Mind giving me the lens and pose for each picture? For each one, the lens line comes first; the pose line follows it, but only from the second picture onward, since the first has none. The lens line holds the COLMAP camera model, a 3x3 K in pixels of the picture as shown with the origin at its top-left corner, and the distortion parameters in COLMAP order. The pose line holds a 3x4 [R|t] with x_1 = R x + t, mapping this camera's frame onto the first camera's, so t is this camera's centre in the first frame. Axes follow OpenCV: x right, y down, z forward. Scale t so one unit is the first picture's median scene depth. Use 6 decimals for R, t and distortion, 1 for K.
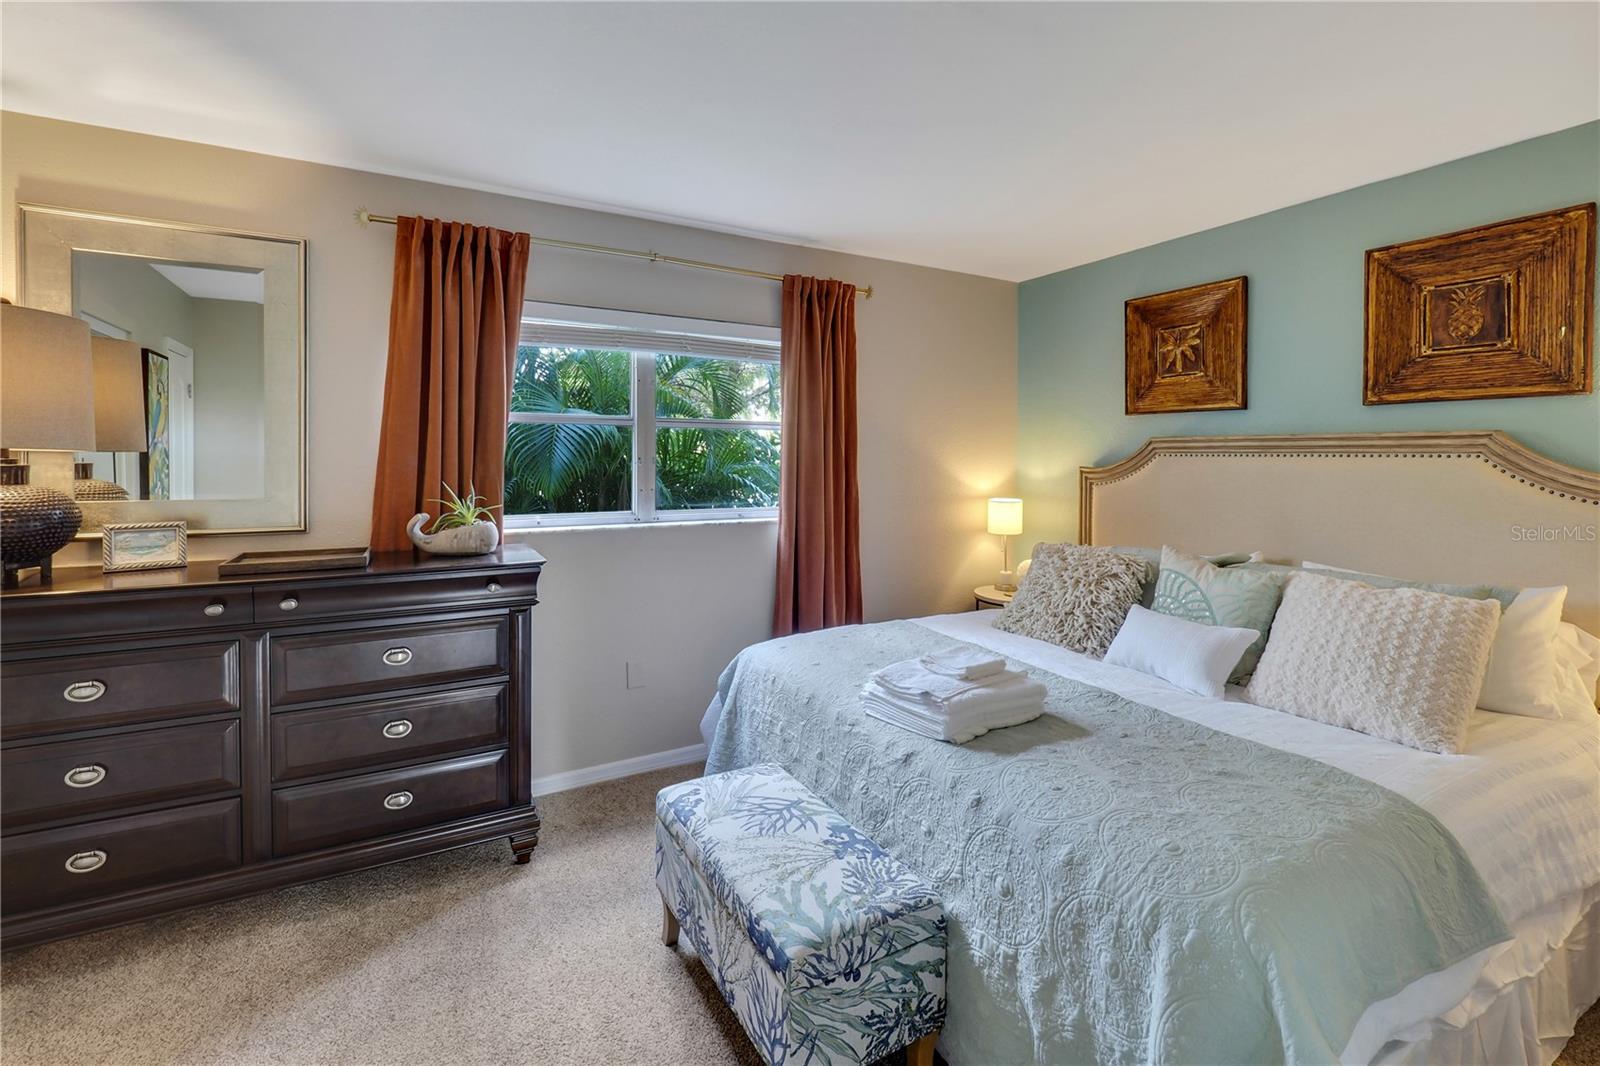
lens RADIAL K [[671.8, 0, 803.2], [0, 671.8, 463.7], [0, 0, 1]] dist [0.000980, 0.000259]
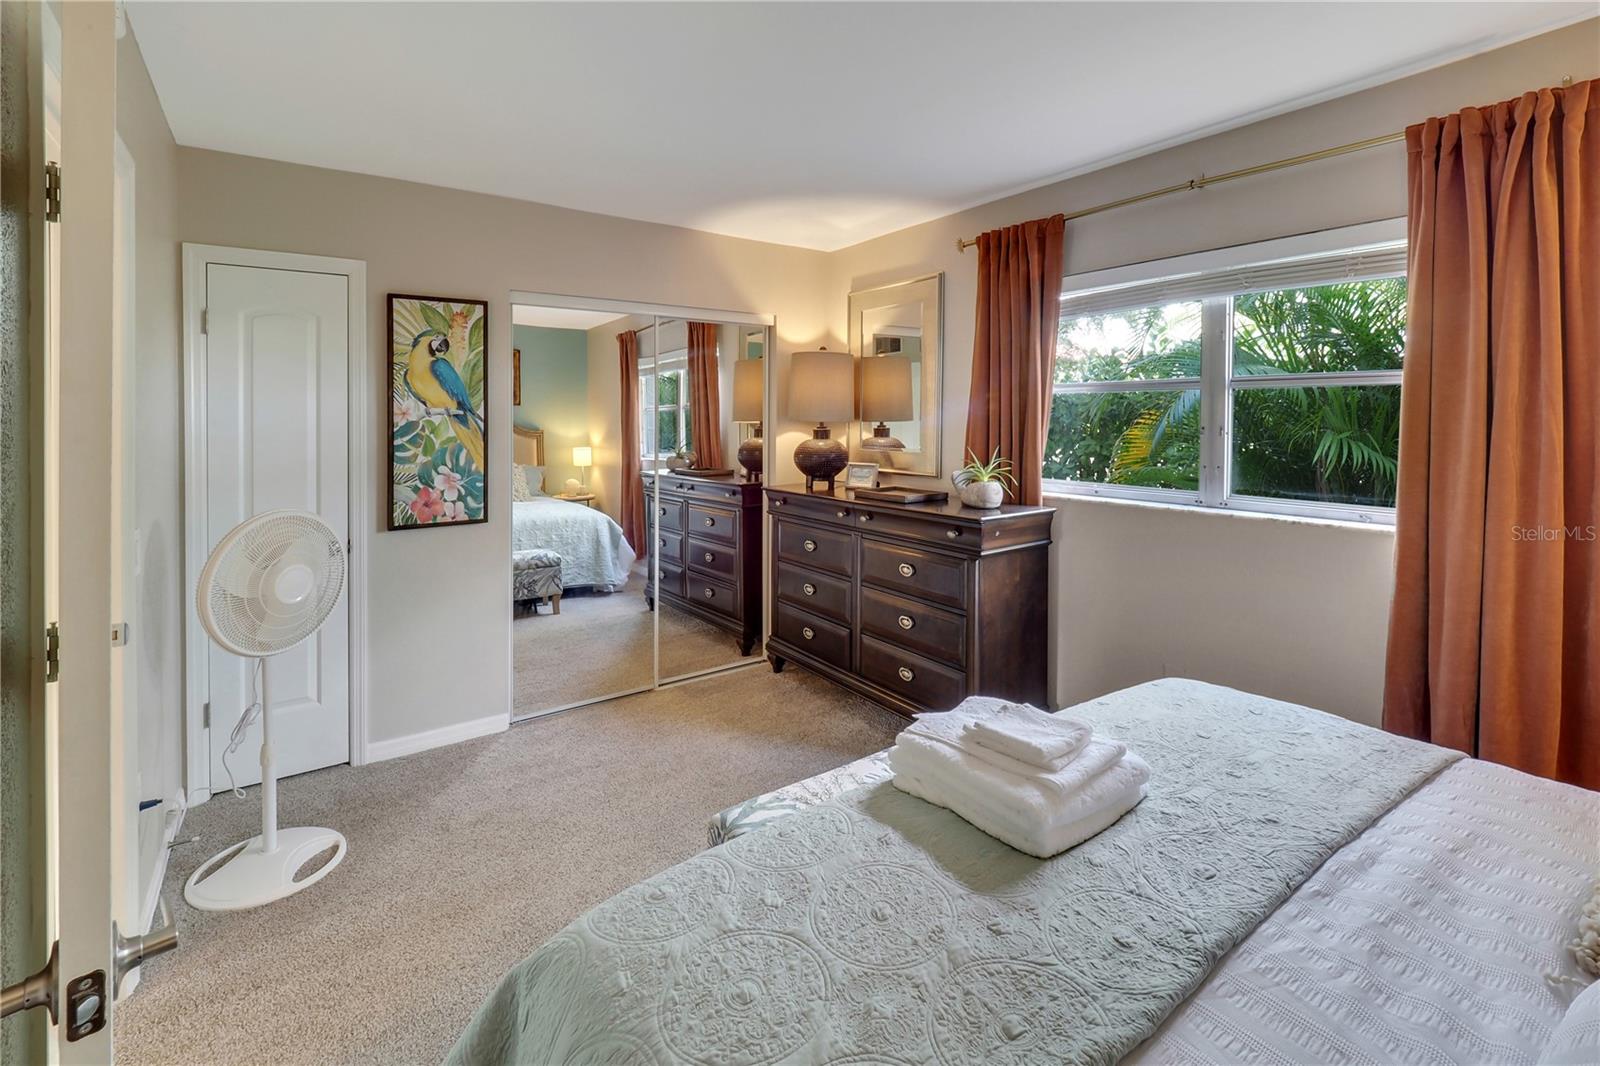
lens RADIAL K [[709.0, 0, 799.6], [0, 709.0, 417.8], [0, 0, 1]] dist [0.000353, -0.000144]
pose [[0.140937, 0.000126, -0.990019, 0.674117], [0.003494, 0.999994, 0.000625, -0.028146], [0.990012, -0.003547, 0.140935, 0.468671]]
